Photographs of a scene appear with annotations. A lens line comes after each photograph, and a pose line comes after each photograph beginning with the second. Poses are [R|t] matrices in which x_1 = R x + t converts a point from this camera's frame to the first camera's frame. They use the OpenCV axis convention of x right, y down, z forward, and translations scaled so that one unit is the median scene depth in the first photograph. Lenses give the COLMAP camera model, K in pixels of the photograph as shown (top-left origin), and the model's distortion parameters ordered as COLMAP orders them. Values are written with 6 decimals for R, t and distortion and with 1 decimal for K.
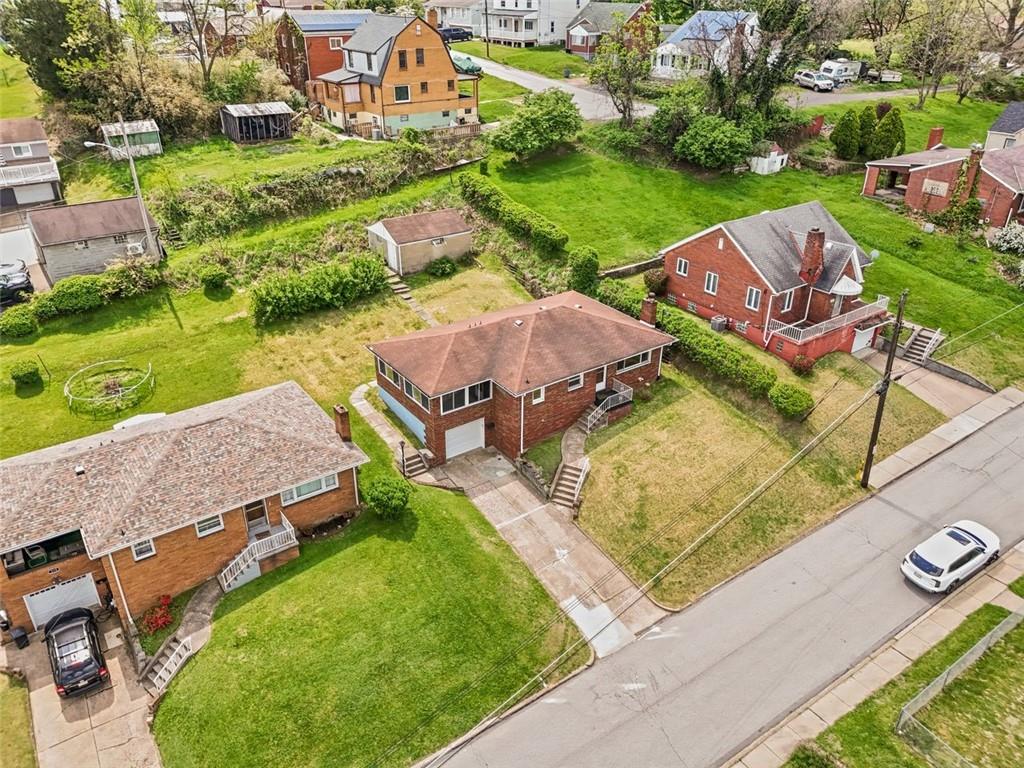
lens RADIAL K [[757.8, 0, 511.6], [0, 757.8, 379.1], [0, 0, 1]] dist [0.037527, -0.022125]
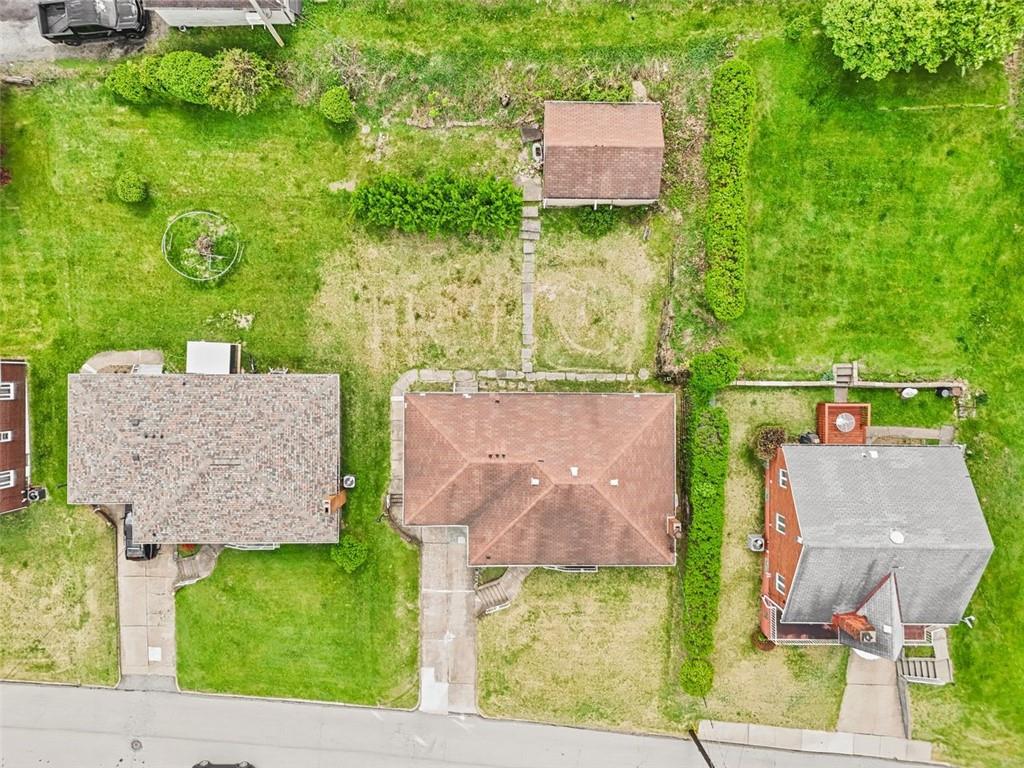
lens RADIAL K [[757.8, 0, 511.8], [0, 757.8, 380.6], [0, 0, 1]] dist [0.037527, -0.022125]
pose [[0.816835, 0.576786, 0.009933, -0.102921], [-0.276327, 0.376099, 0.884417, -1.009763], [0.506383, -0.725168, 0.466592, 0.649686]]
